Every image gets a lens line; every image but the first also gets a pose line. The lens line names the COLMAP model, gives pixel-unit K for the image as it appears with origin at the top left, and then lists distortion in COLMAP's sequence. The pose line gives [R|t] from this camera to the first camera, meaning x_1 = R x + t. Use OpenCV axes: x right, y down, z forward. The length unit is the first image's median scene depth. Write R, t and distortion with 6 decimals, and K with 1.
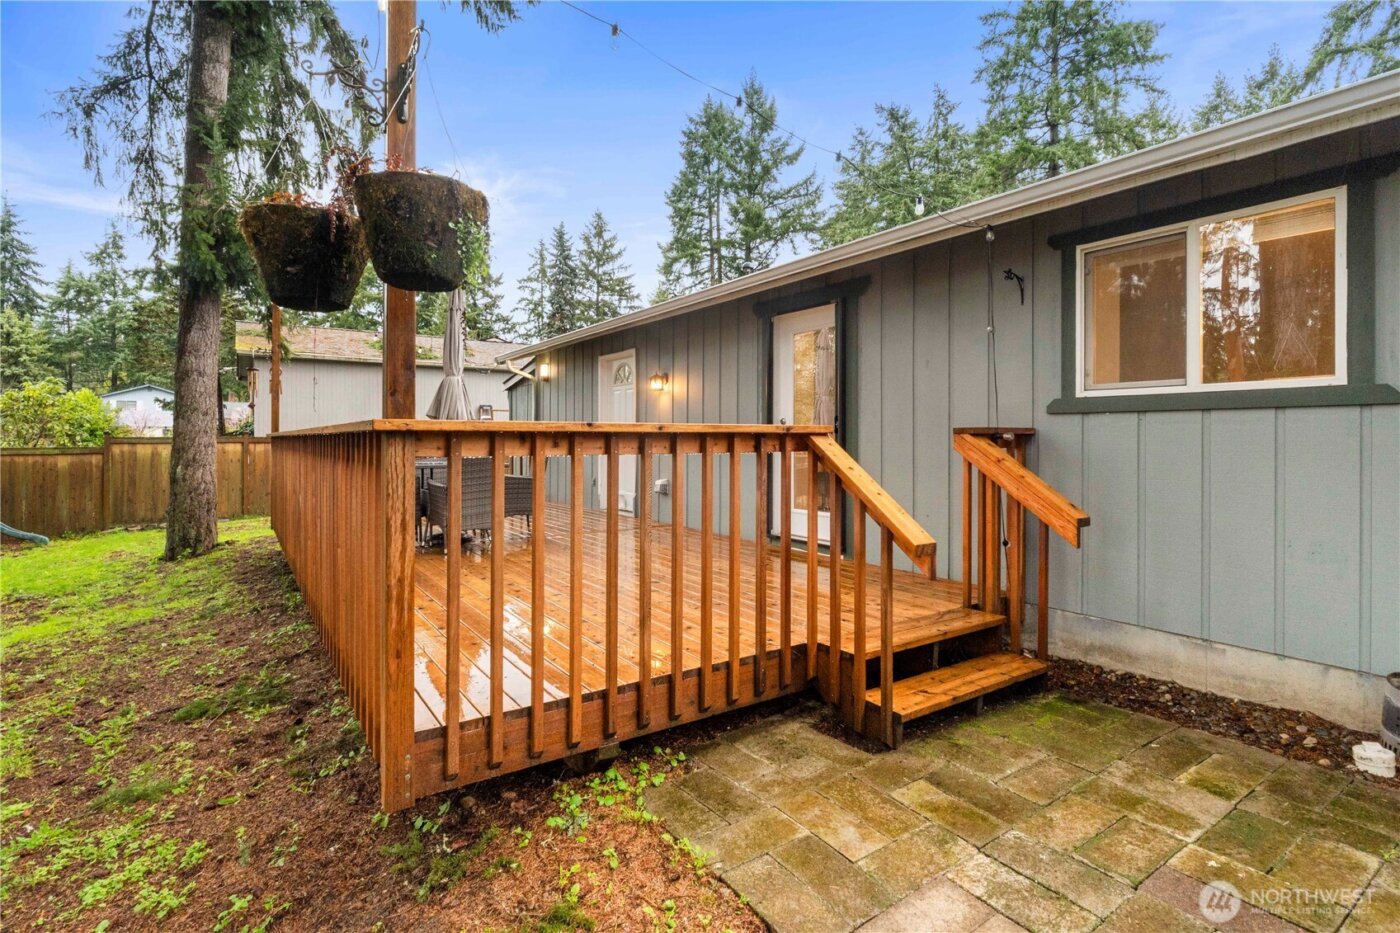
lens RADIAL K [[692.7, 0, 695.5], [0, 692.7, 437.2], [0, 0, 1]] dist [0.000893, 0.000335]
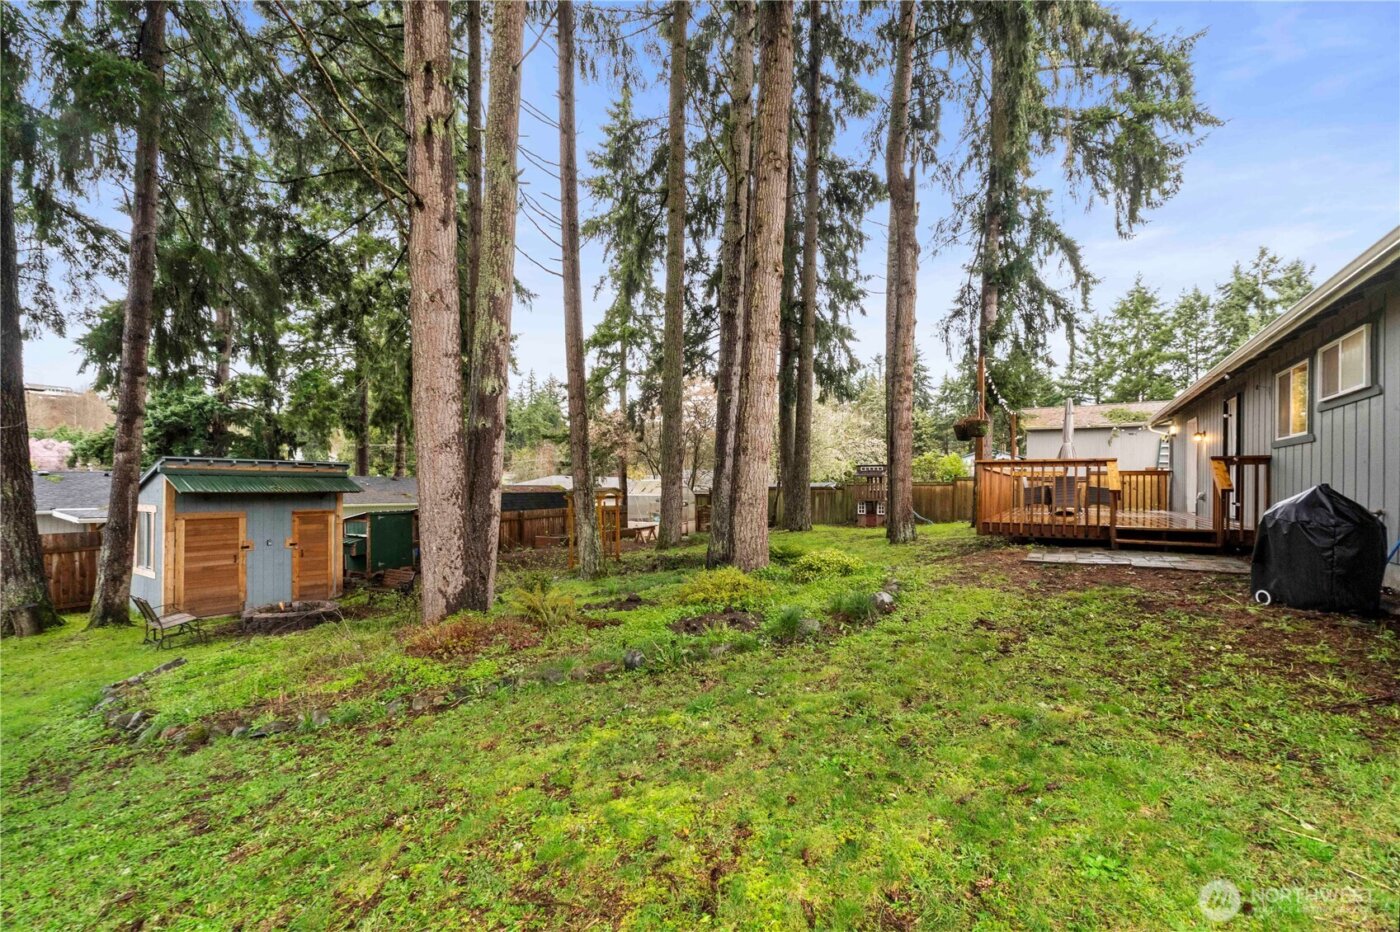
lens RADIAL K [[590.5, 0, 688.9], [0, 590.5, 485.7], [0, 0, 1]] dist [-0.007614, -0.000783]
pose [[0.410297, 0.000384, -0.911952, 0.095516], [-0.001608, 0.999999, -0.000303, 0.006074], [0.911950, 0.001591, 0.410297, -0.099109]]
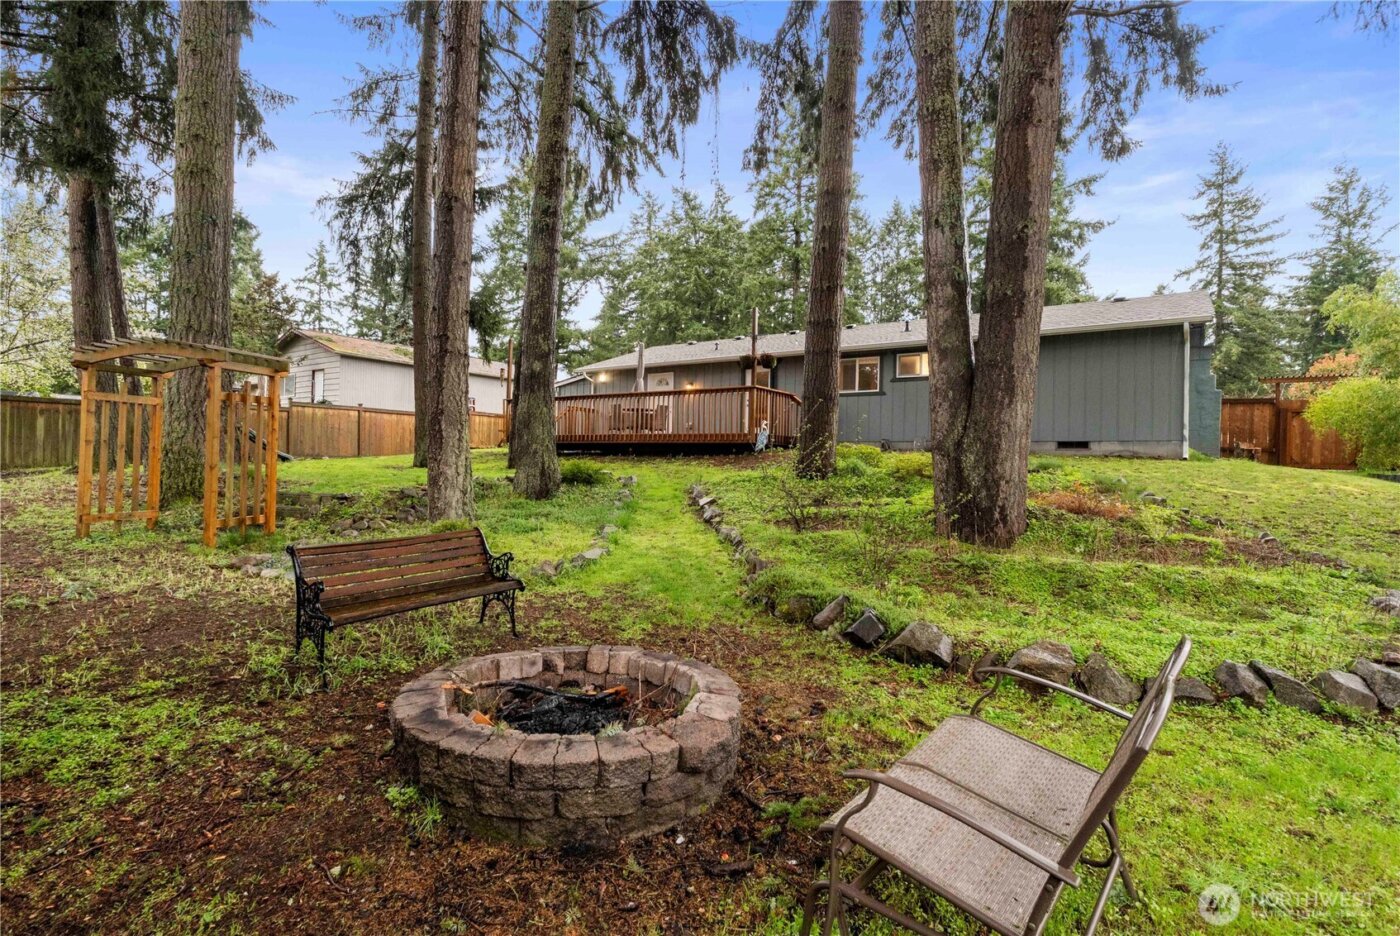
lens RADIAL K [[692.7, 0, 701.5], [0, 692.7, 447.9], [0, 0, 1]] dist [0.000893, 0.000335]
pose [[0.932792, 0.029482, 0.359208, -0.118546], [-0.023283, 0.999496, -0.021574, 0.026463], [-0.359663, 0.011761, 0.933008, -0.183421]]
